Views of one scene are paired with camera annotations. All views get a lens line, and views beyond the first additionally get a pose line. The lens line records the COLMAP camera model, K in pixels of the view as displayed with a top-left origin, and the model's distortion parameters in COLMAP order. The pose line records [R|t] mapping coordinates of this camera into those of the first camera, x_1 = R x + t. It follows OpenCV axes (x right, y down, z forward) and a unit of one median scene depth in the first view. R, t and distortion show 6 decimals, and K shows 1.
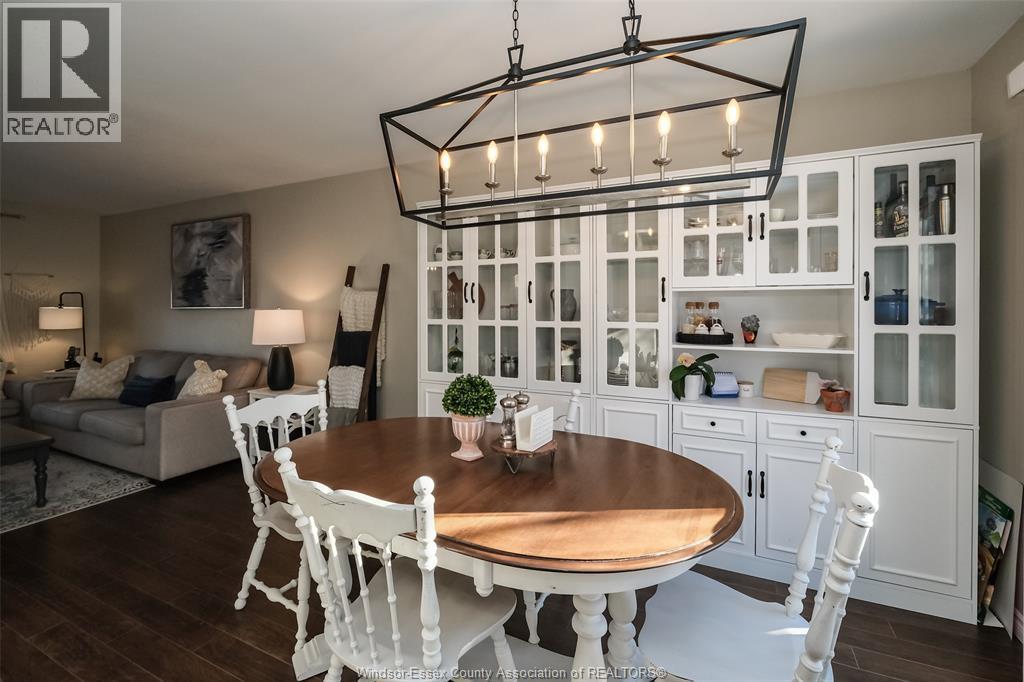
lens RADIAL K [[457.3, 0, 485.3], [0, 457.3, 312.5], [0, 0, 1]] dist [-0.003673, -0.000604]
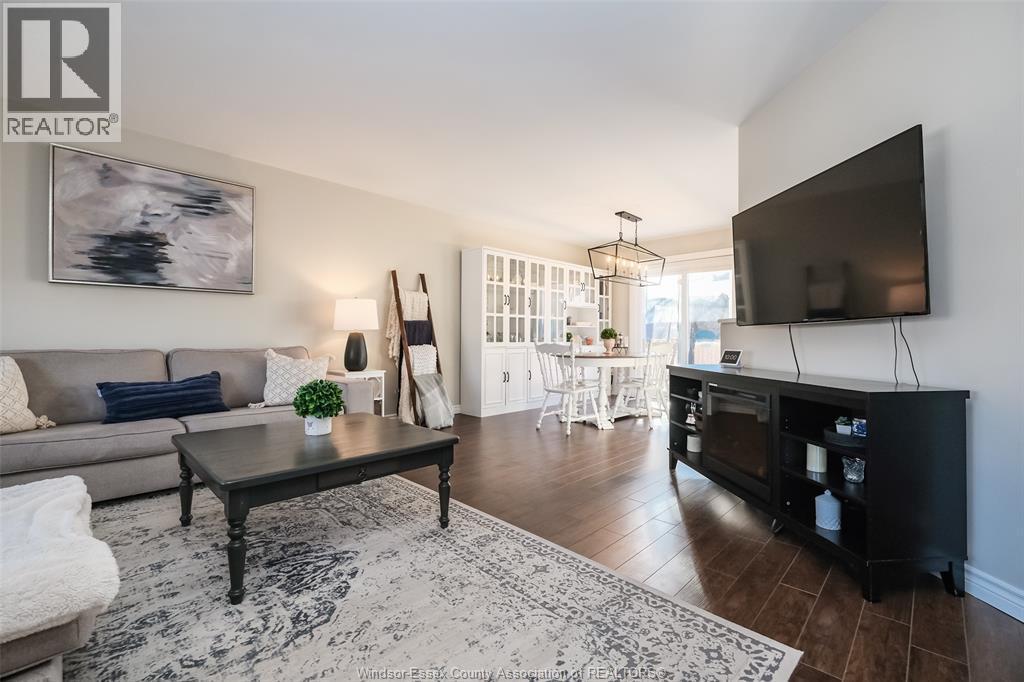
lens RADIAL K [[447.0, 0, 510.0], [0, 447.0, 336.3], [0, 0, 1]] dist [-0.005493, 0.000405]
pose [[0.315448, 0.000409, 0.948943, -1.843768], [-0.003278, 0.999994, 0.000658, 0.110221], [-0.948937, -0.003318, 0.315447, 0.393007]]
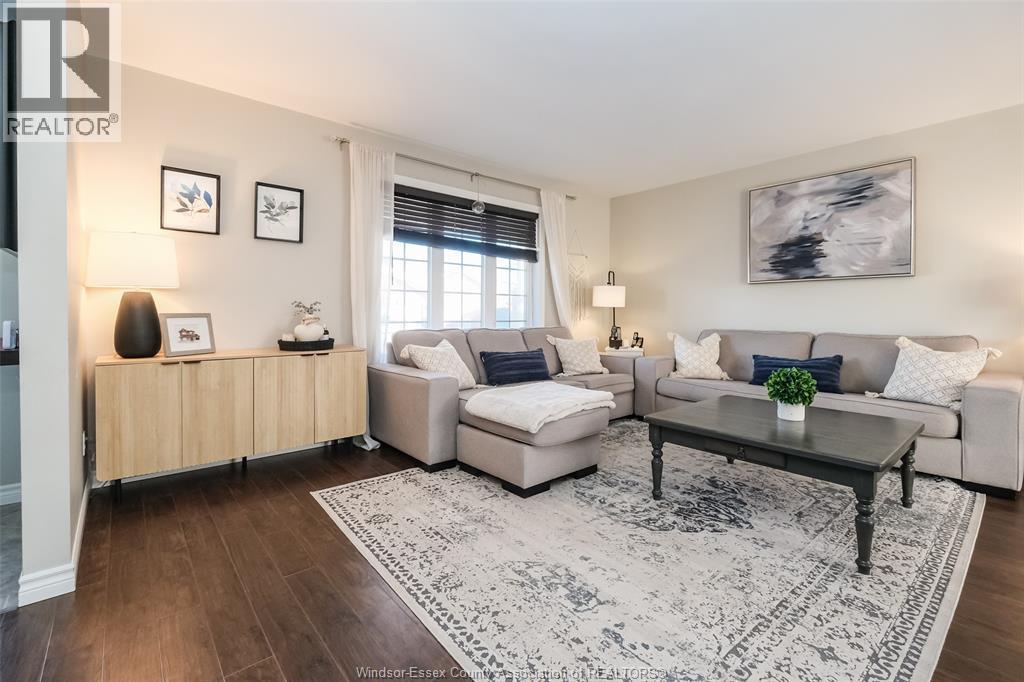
lens RADIAL K [[447.0, 0, 507.3], [0, 447.0, 318.1], [0, 0, 1]] dist [-0.005493, 0.000405]
pose [[0.918030, 0.003506, -0.396495, -1.348306], [0.001176, 0.999932, 0.011564, 0.087154], [0.396509, -0.011082, 0.917964, -0.002806]]
